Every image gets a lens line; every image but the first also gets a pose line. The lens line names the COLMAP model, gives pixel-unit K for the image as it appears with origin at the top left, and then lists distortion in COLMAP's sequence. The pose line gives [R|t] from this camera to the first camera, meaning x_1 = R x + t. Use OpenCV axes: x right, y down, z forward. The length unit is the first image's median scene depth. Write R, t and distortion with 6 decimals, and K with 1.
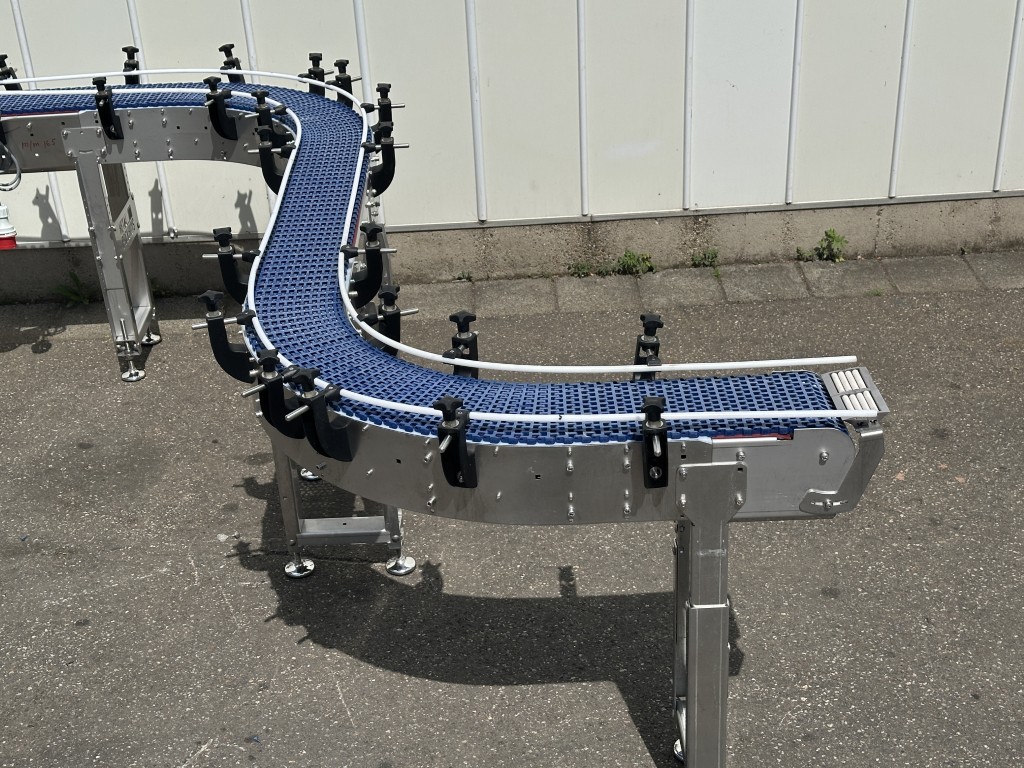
lens RADIAL K [[1411.0, 0, 512.0], [0, 1411.0, 384.0], [0, 0, 1]] dist [0.146484, -0.029894]
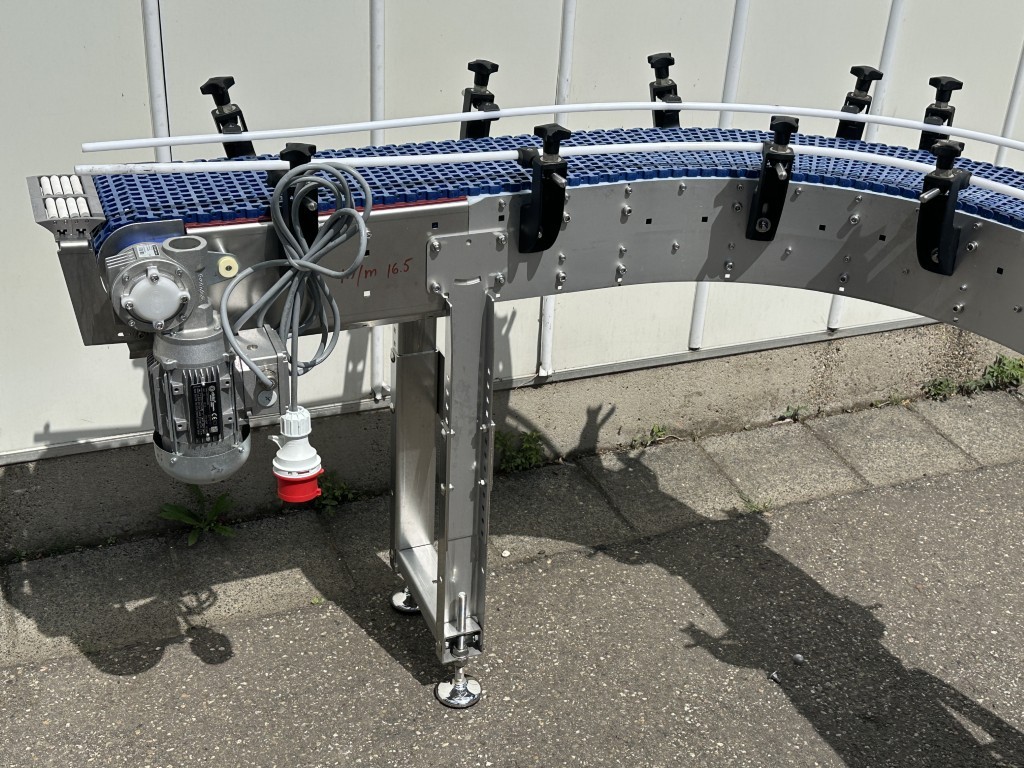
lens RADIAL K [[1292.7, 0, 514.2], [0, 1292.7, 381.3], [0, 0, 1]] dist [0.174274, -0.383378]
pose [[0.928791, -0.084892, 0.360749, -0.390625], [0.086417, 0.996188, 0.011935, -0.117332], [-0.360387, 0.020089, 0.932586, 0.525868]]
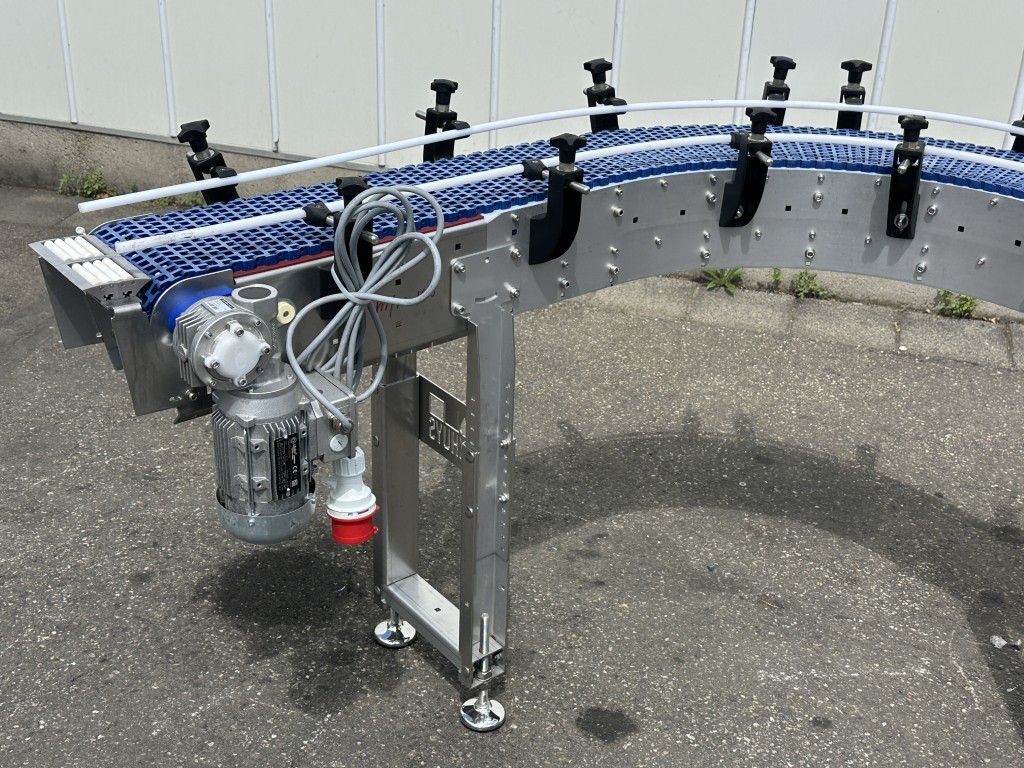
lens RADIAL K [[1292.7, 0, 514.2], [0, 1292.7, 381.3], [0, 0, 1]] dist [0.174274, -0.383378]
pose [[0.790607, -0.202905, 0.577728, -0.481046], [0.222459, 0.974212, 0.037725, -0.132381], [-0.570484, 0.098695, 0.815357, 0.574213]]
